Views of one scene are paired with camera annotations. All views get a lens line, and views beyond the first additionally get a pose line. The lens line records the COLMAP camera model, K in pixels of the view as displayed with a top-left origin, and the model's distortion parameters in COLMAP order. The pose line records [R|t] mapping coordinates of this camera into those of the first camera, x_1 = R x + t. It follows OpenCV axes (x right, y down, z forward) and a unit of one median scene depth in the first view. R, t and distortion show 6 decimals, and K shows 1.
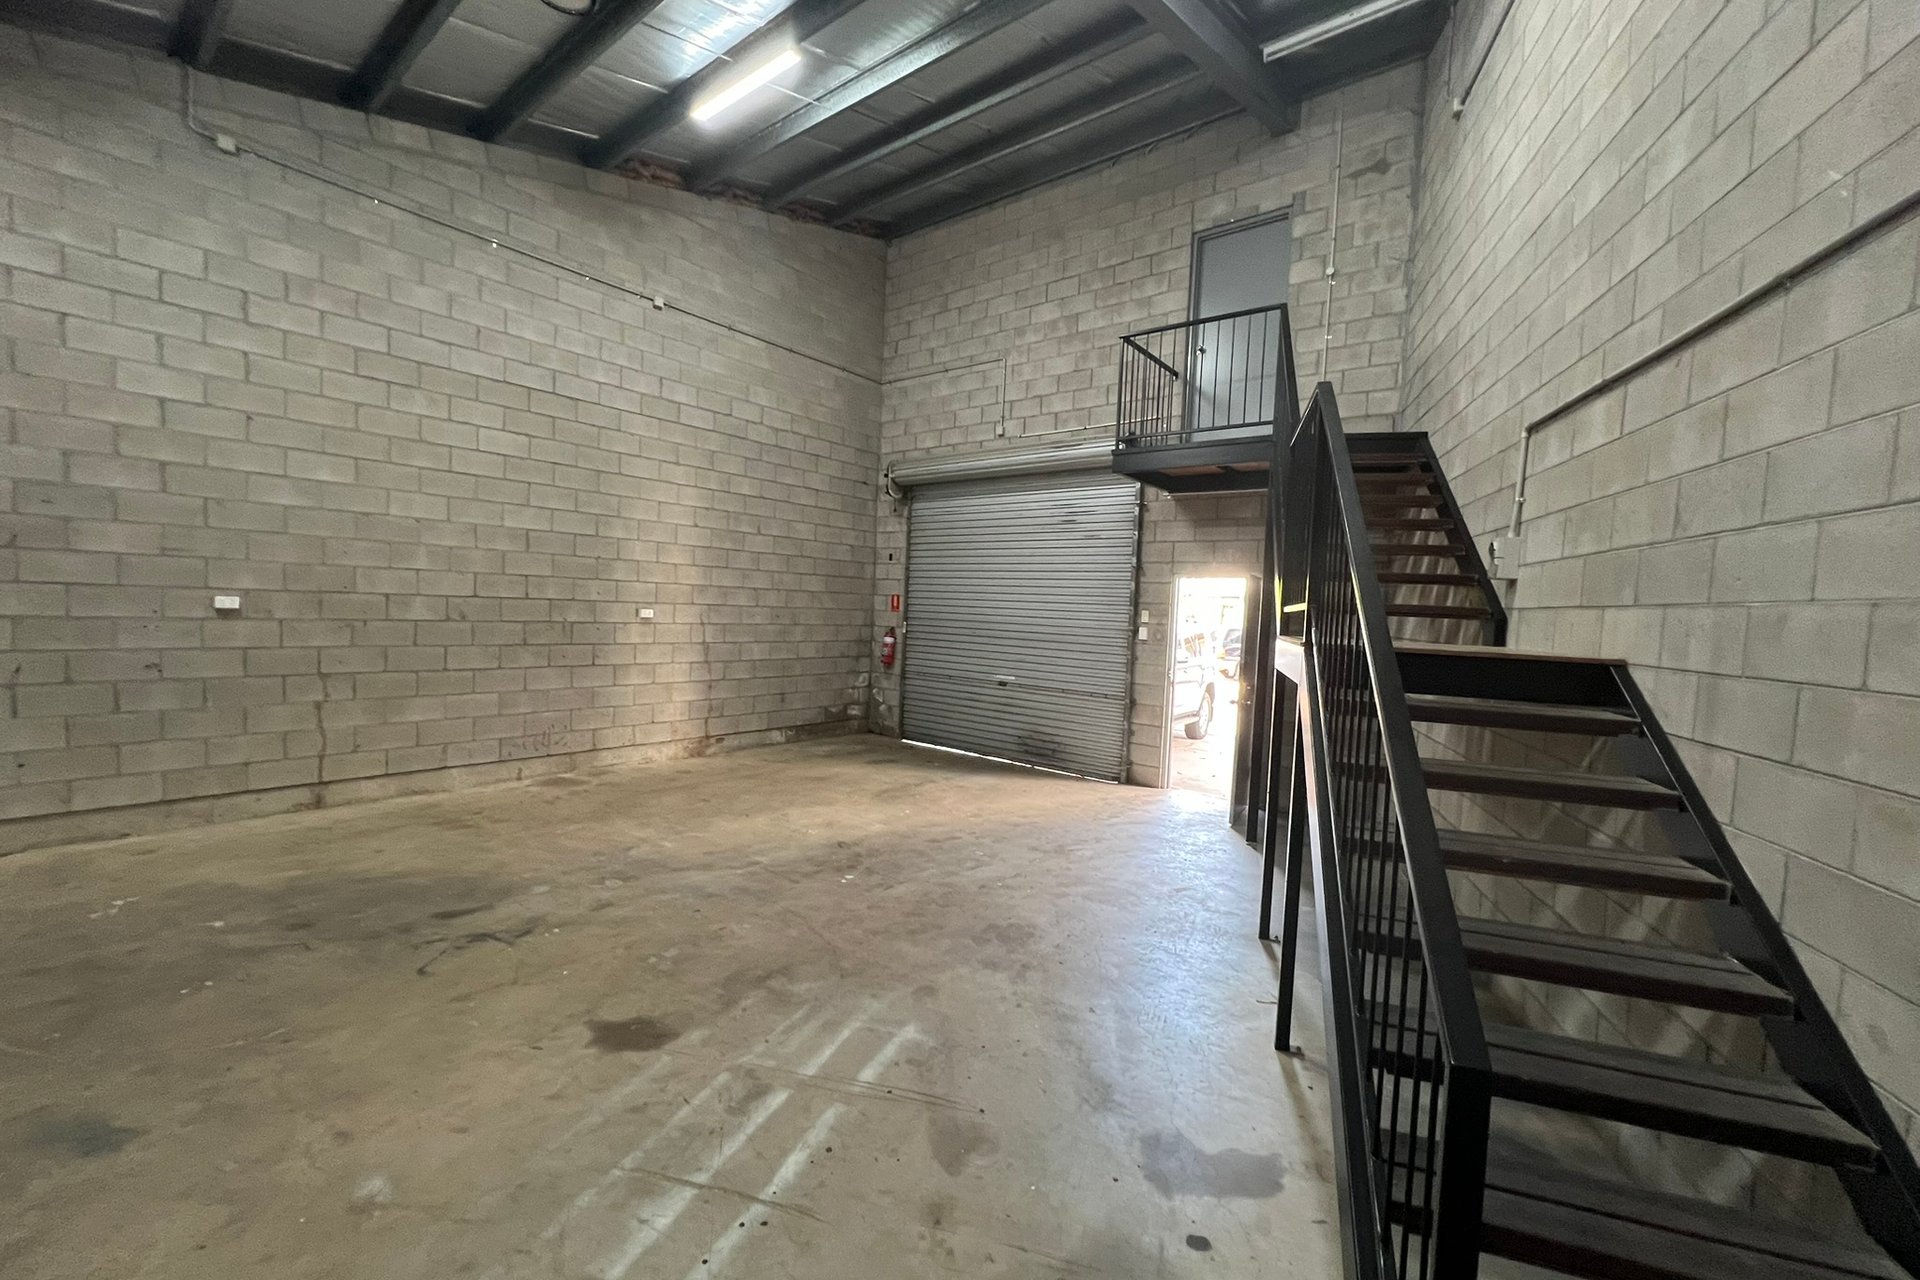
lens RADIAL K [[767.7, 0, 960.0], [0, 767.7, 640.0], [0, 0, 1]] dist [0.000428, 0.000325]
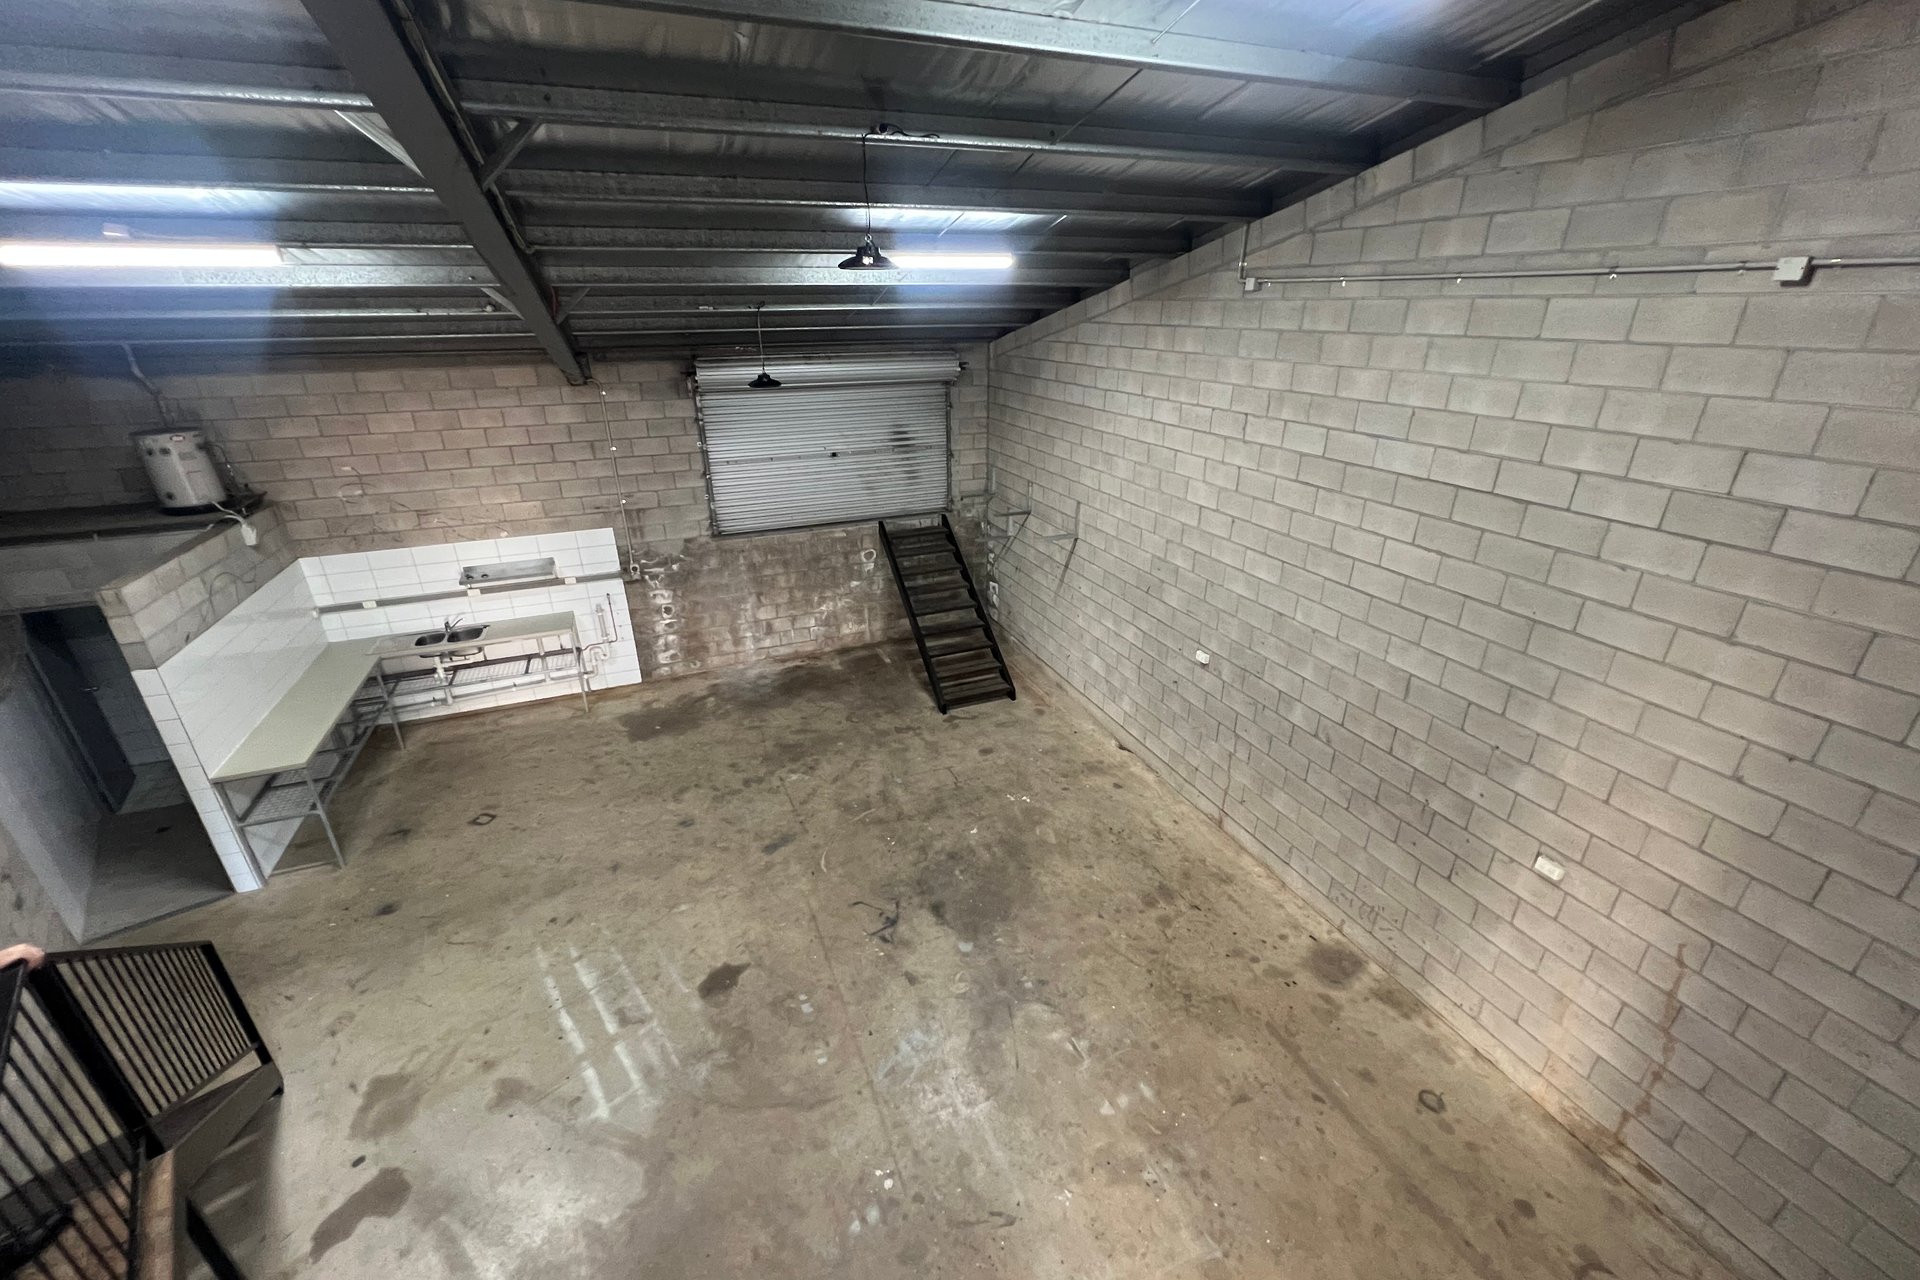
lens RADIAL K [[767.7, 0, 960.0], [0, 767.7, 640.0], [0, 0, 1]] dist [0.000428, 0.000325]
pose [[-0.482747, 0.313237, -0.817825, 0.280552], [-0.055385, 0.921057, 0.385469, -0.501729], [0.874007, 0.231379, -0.427289, 1.068225]]
